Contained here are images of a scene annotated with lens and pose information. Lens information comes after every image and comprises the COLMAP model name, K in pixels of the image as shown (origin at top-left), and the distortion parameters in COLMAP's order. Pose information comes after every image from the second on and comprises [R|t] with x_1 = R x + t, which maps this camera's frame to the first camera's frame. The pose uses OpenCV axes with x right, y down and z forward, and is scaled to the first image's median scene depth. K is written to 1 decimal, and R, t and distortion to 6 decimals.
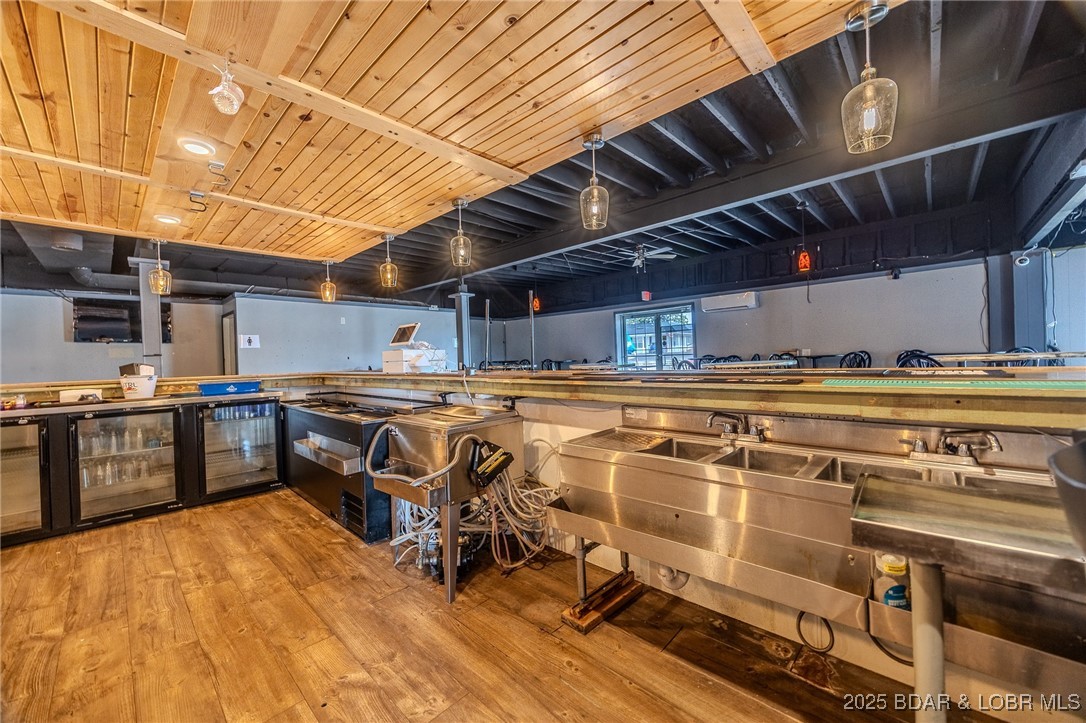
lens RADIAL K [[413.5, 0, 544.7], [0, 413.5, 359.5], [0, 0, 1]] dist [-0.000928, -0.000302]
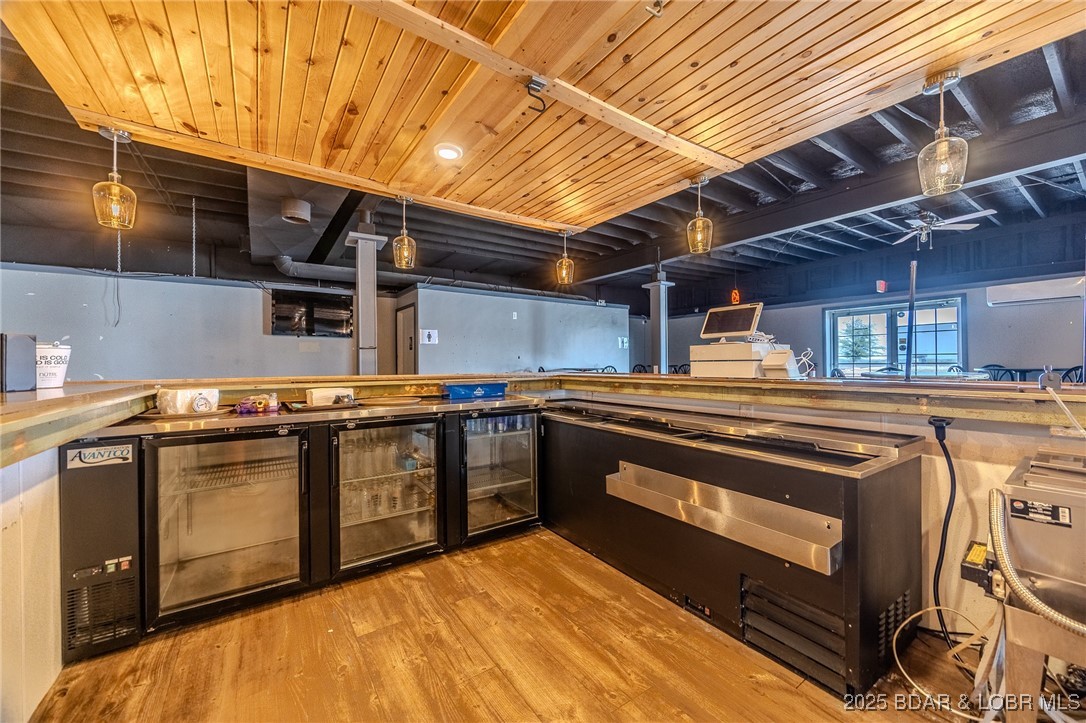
lens RADIAL K [[413.3, 0, 548.0], [0, 413.3, 362.9], [0, 0, 1]] dist [-0.000754, 0.000044]
pose [[0.980091, 0.024033, -0.197088, -0.540212], [-0.024705, 0.999694, -0.000953, 0.016302], [0.197005, 0.005803, 0.980385, 0.308440]]
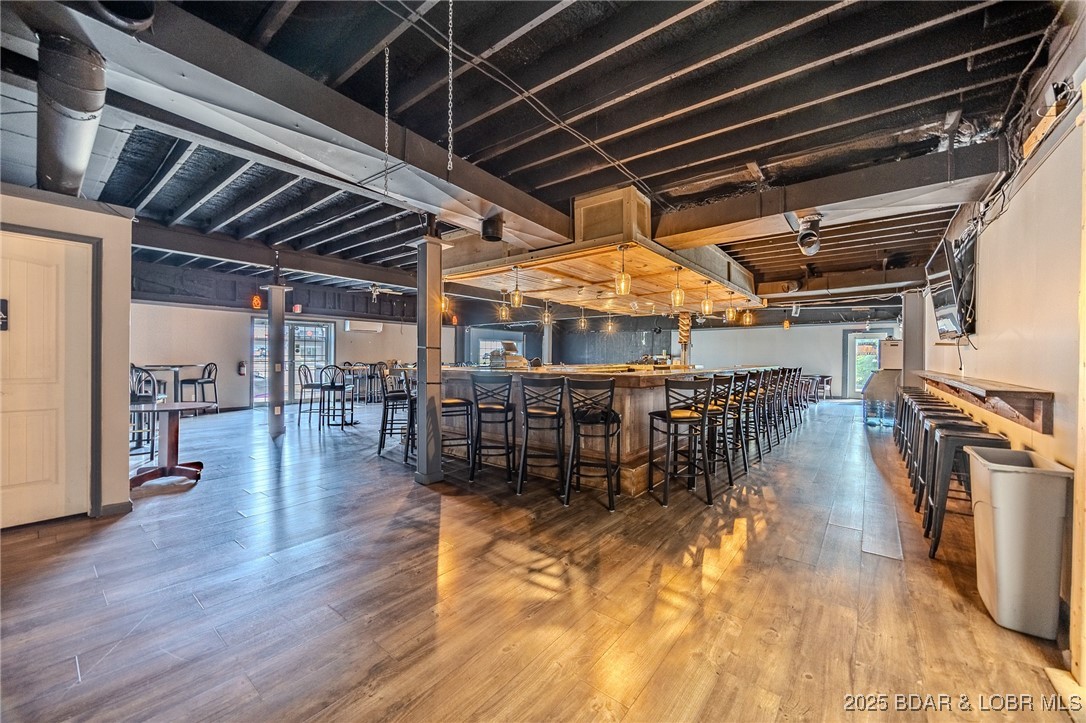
lens RADIAL K [[413.5, 0, 544.7], [0, 413.5, 359.5], [0, 0, 1]] dist [-0.000928, -0.000302]
pose [[-0.091400, 0.028518, 0.995406, -2.433382], [0.003506, 0.999593, -0.028316, 0.054471], [-0.995808, 0.000902, -0.091463, 1.104501]]
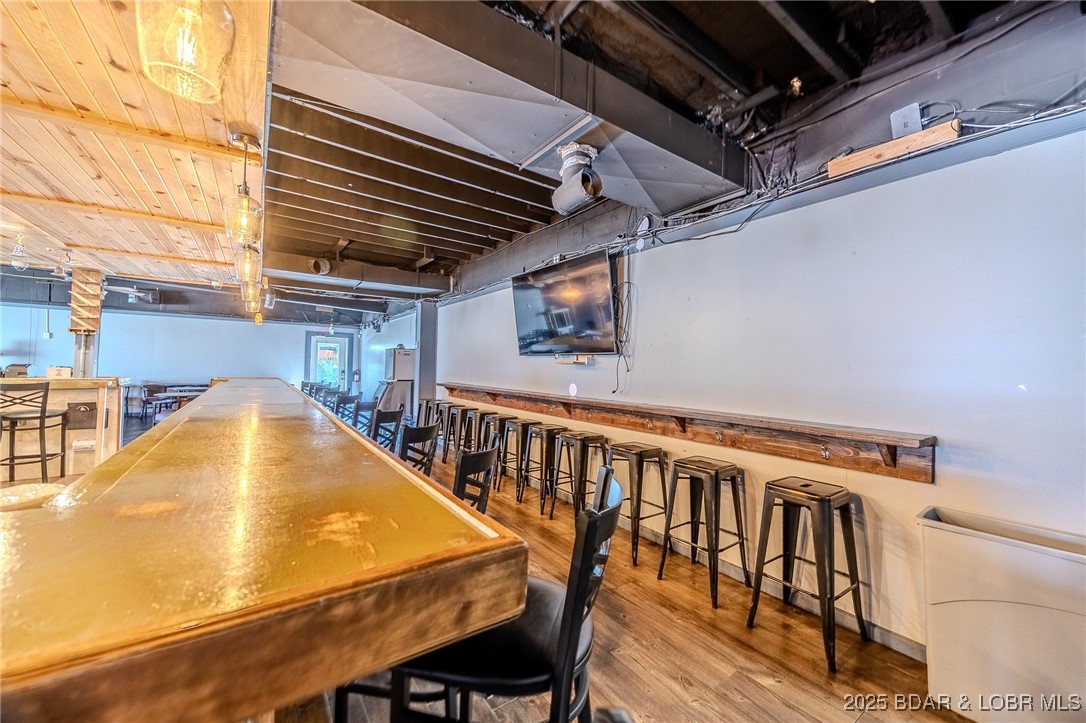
lens RADIAL K [[422.1, 0, 545.4], [0, 422.1, 359.7], [0, 0, 1]] dist [-0.000704, -0.000368]
pose [[-0.978931, 0.010154, 0.203940, -1.520109], [0.006184, 0.999779, -0.020093, -0.005858], [-0.204099, -0.018408, -0.978777, 0.960945]]
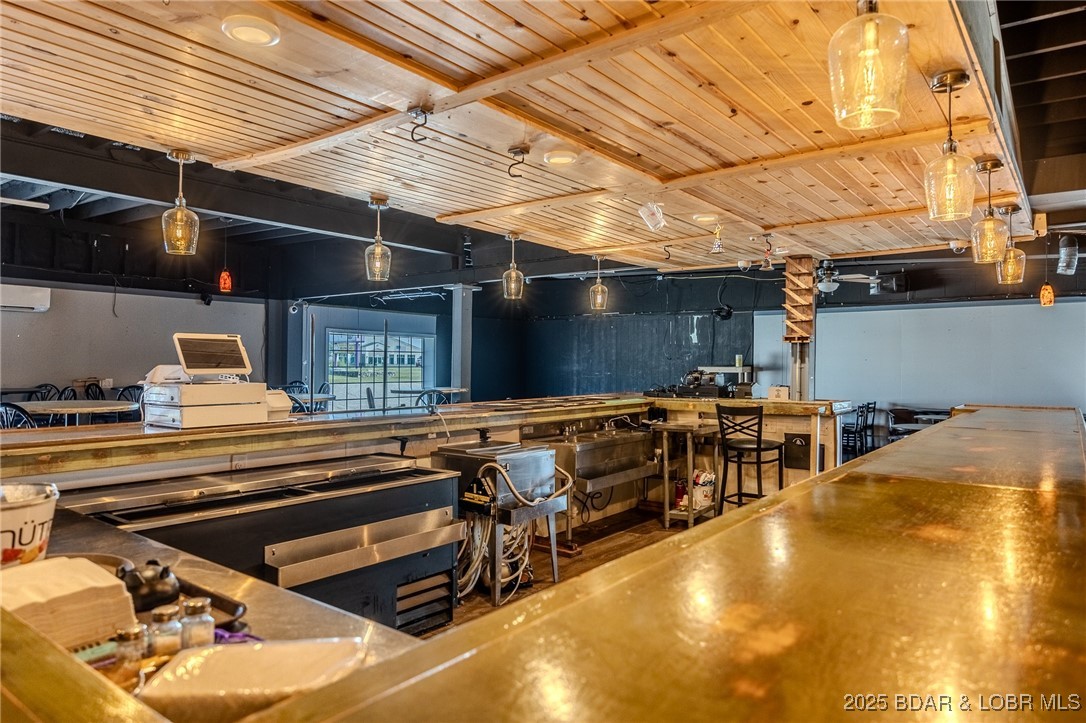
lens RADIAL K [[694.1, 0, 543.0], [0, 694.1, 361.5], [0, 0, 1]] dist [0.004073, 0.000316]
pose [[-0.107337, 0.034284, 0.993631, -1.397394], [0.000063, 0.999405, -0.034477, -0.021351], [-0.994223, -0.003638, -0.107275, 0.732985]]
